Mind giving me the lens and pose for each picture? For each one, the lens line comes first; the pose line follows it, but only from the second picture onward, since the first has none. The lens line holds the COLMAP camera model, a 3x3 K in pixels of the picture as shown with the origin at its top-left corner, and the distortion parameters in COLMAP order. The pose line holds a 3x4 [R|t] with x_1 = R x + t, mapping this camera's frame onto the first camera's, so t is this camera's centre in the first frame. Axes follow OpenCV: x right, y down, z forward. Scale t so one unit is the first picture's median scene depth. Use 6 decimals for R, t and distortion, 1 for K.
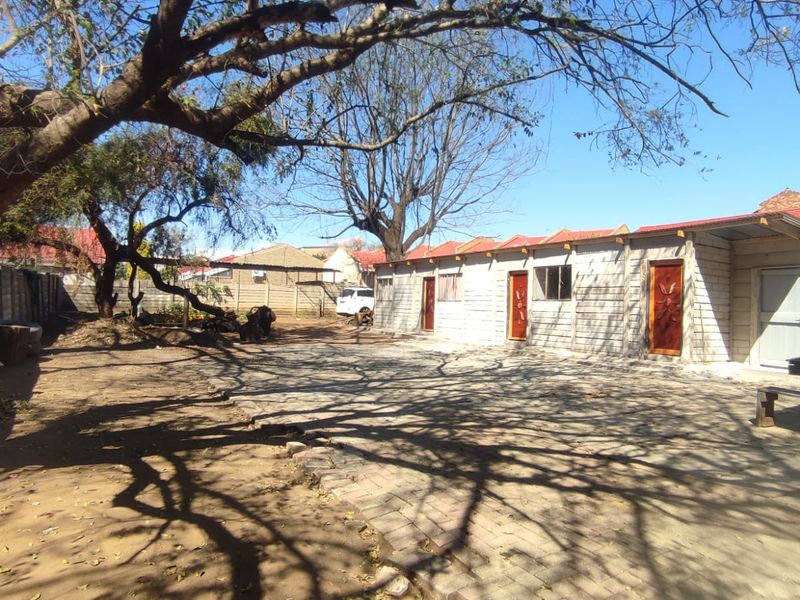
lens RADIAL K [[534.3, 0, 400.8], [0, 534.3, 293.1], [0, 0, 1]] dist [-0.040998, 0.021519]
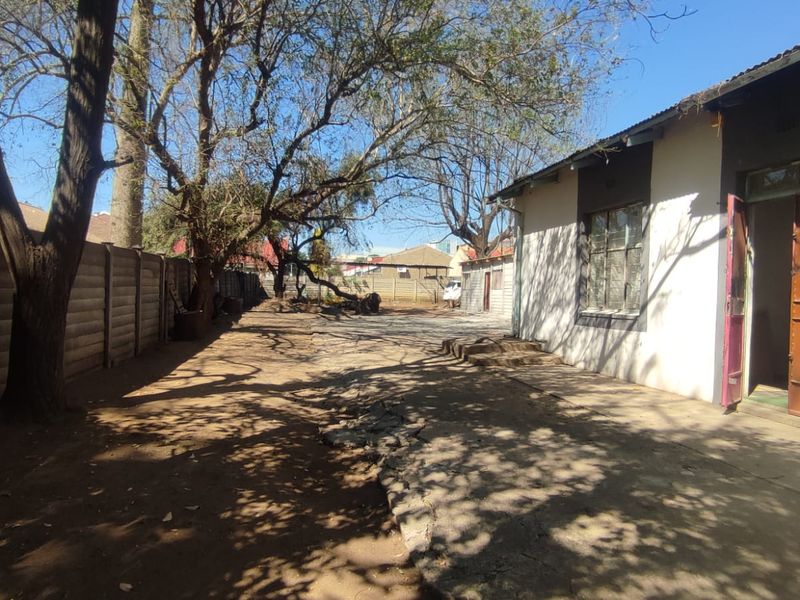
lens RADIAL K [[534.3, 0, 398.2], [0, 534.3, 286.9], [0, 0, 1]] dist [-0.040998, 0.021519]
pose [[0.945424, -0.003161, -0.325827, 0.295676], [0.002295, 0.999993, -0.003043, 0.012726], [0.325835, 0.002129, 0.945424, -0.400996]]
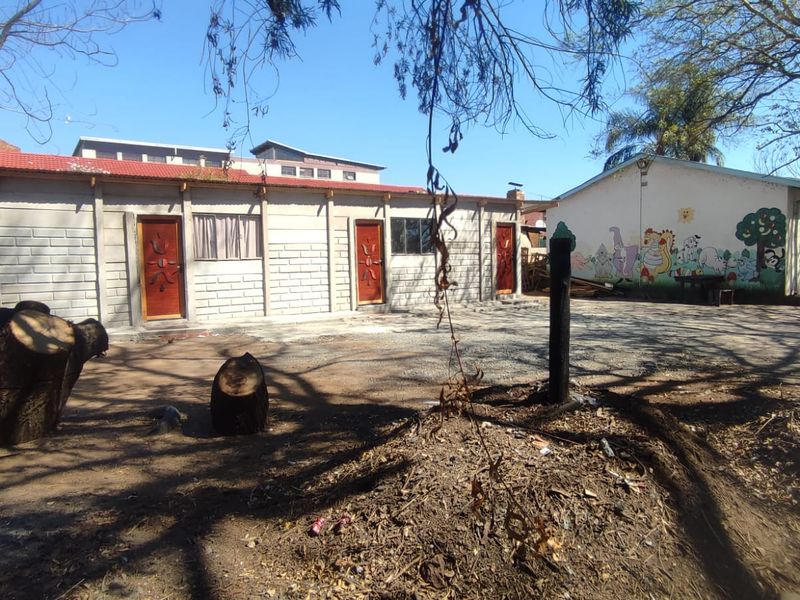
lens RADIAL K [[534.3, 0, 398.6], [0, 534.3, 303.5], [0, 0, 1]] dist [-0.040998, 0.021519]
pose [[-0.071912, -0.085306, 0.993756, -0.503690], [0.009557, 0.996231, 0.086210, 0.013121], [-0.997365, 0.015697, -0.070826, 0.839762]]
